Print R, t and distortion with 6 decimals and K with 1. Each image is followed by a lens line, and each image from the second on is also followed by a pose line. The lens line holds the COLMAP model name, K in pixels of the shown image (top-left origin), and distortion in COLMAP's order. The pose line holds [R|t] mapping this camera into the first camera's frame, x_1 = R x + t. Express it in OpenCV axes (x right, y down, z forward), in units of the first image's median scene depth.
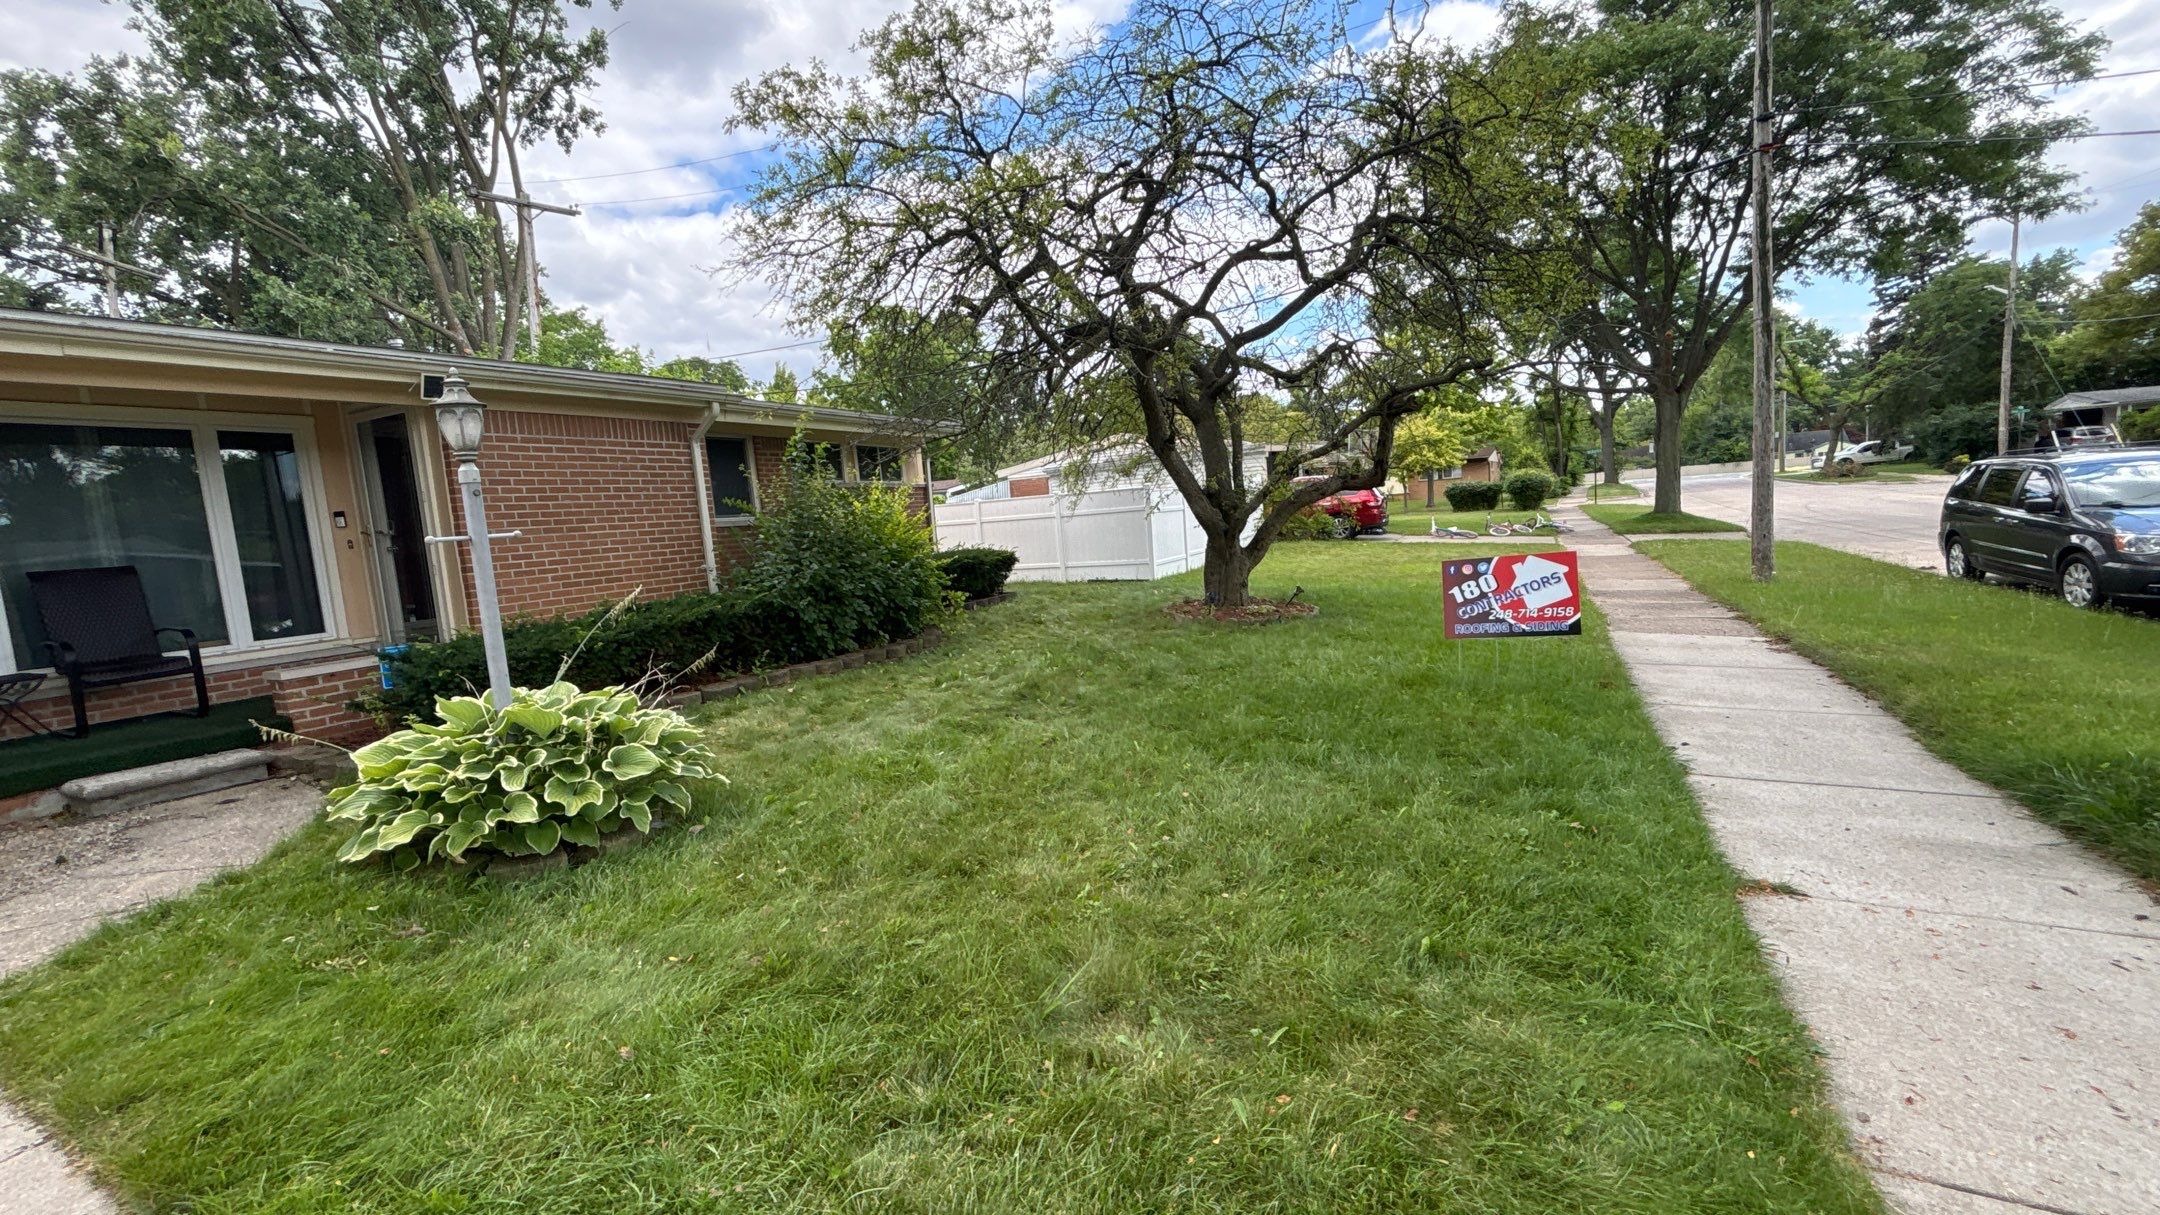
lens RADIAL K [[876.7, 0, 1092.2], [0, 876.7, 619.5], [0, 0, 1]] dist [0.001378, 0.001392]
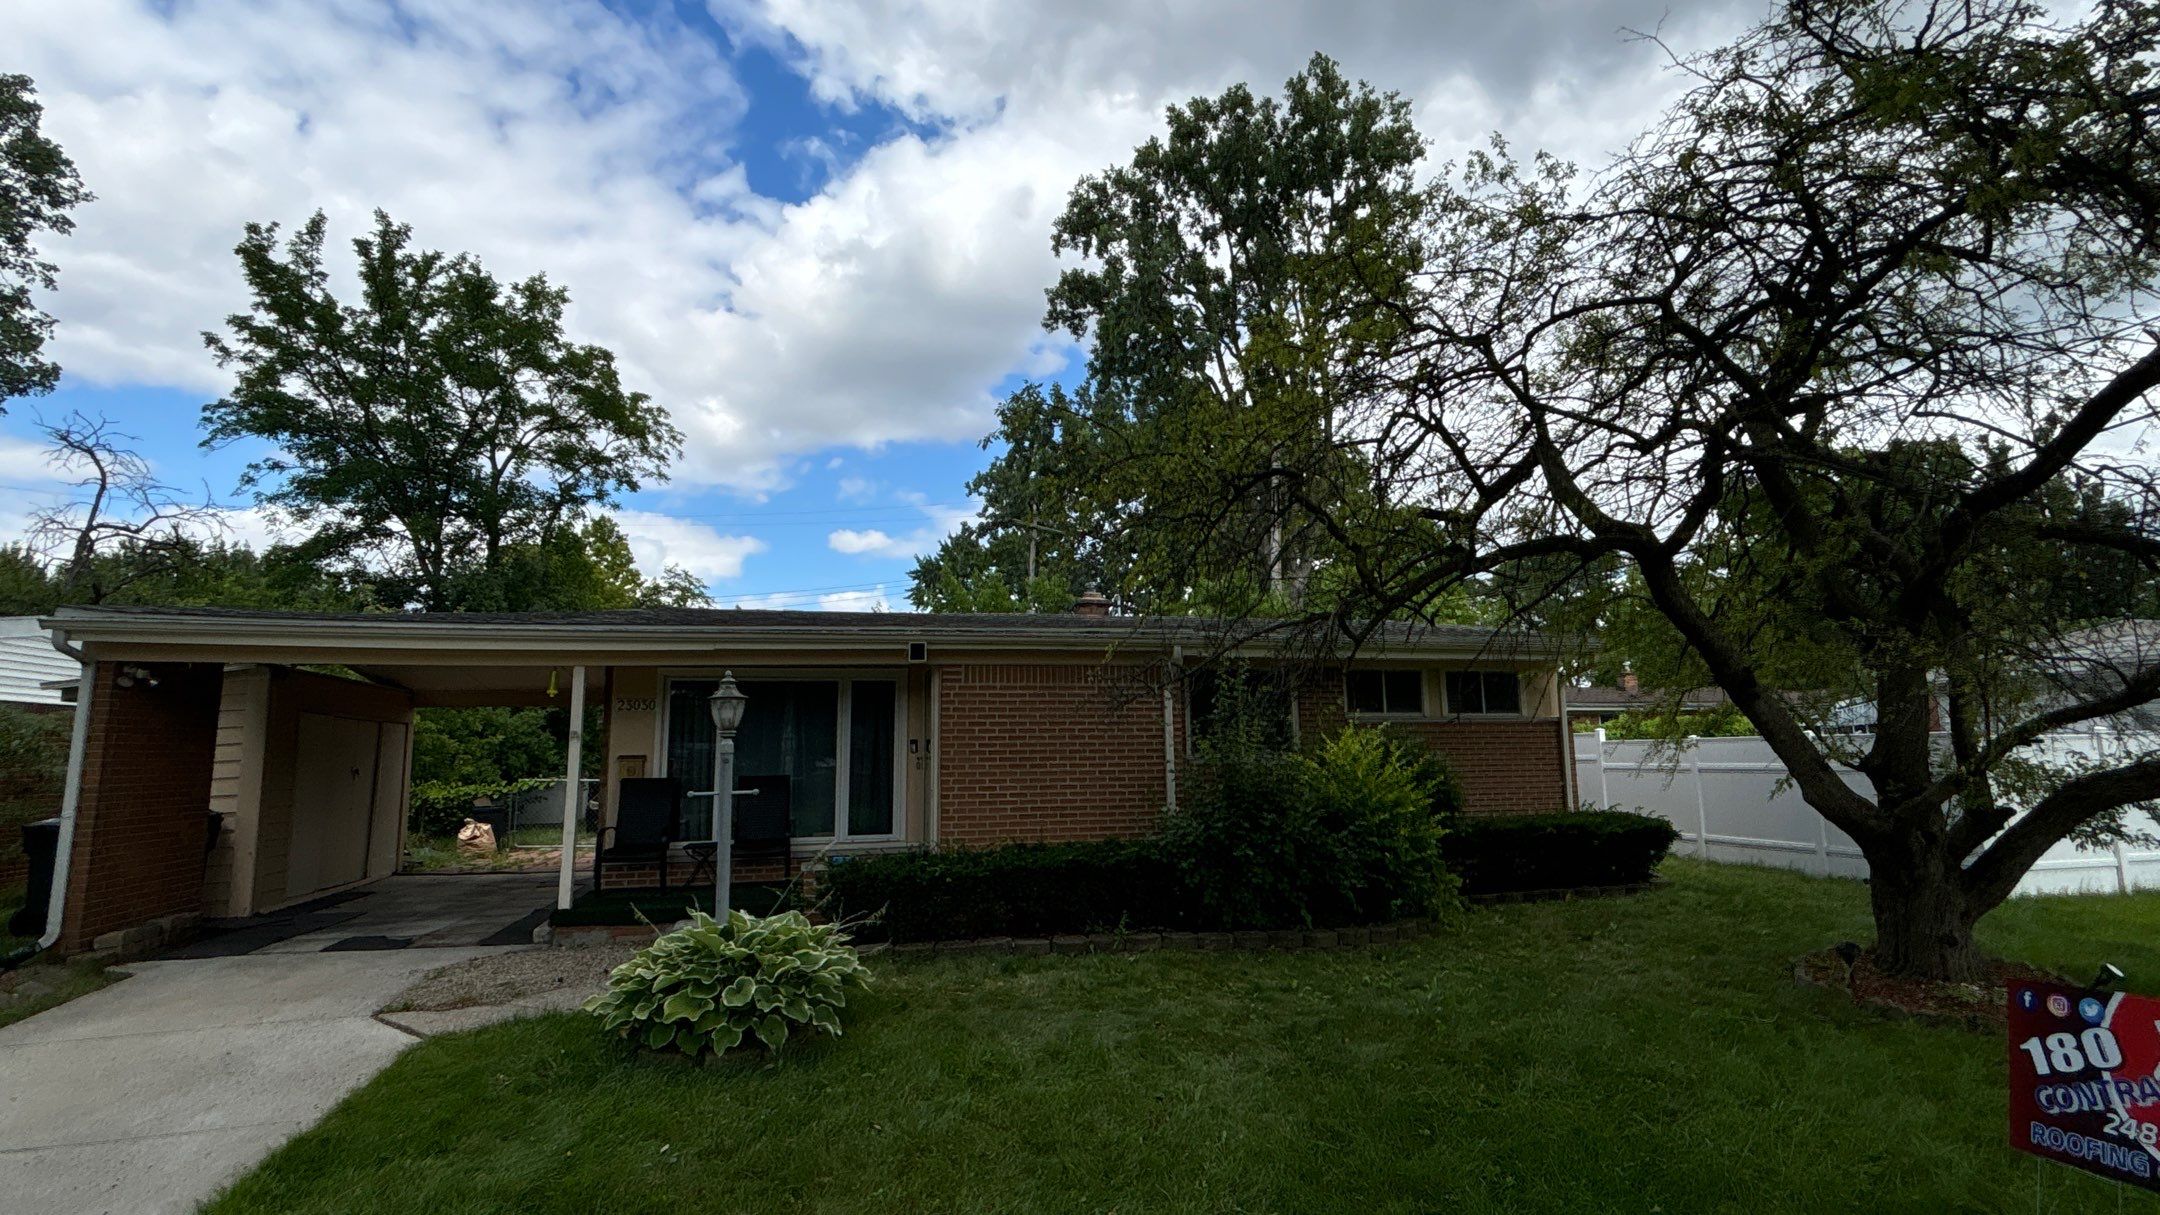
lens RADIAL K [[1072.6, 0, 1083.0], [0, 1072.6, 626.3], [0, 0, 1]] dist [-0.002337, 0.000161]
pose [[0.623973, -0.027232, -0.780971, 0.555846], [-0.123999, 0.983280, -0.133358, -0.115443], [0.771545, 0.180051, 0.610164, 0.219029]]
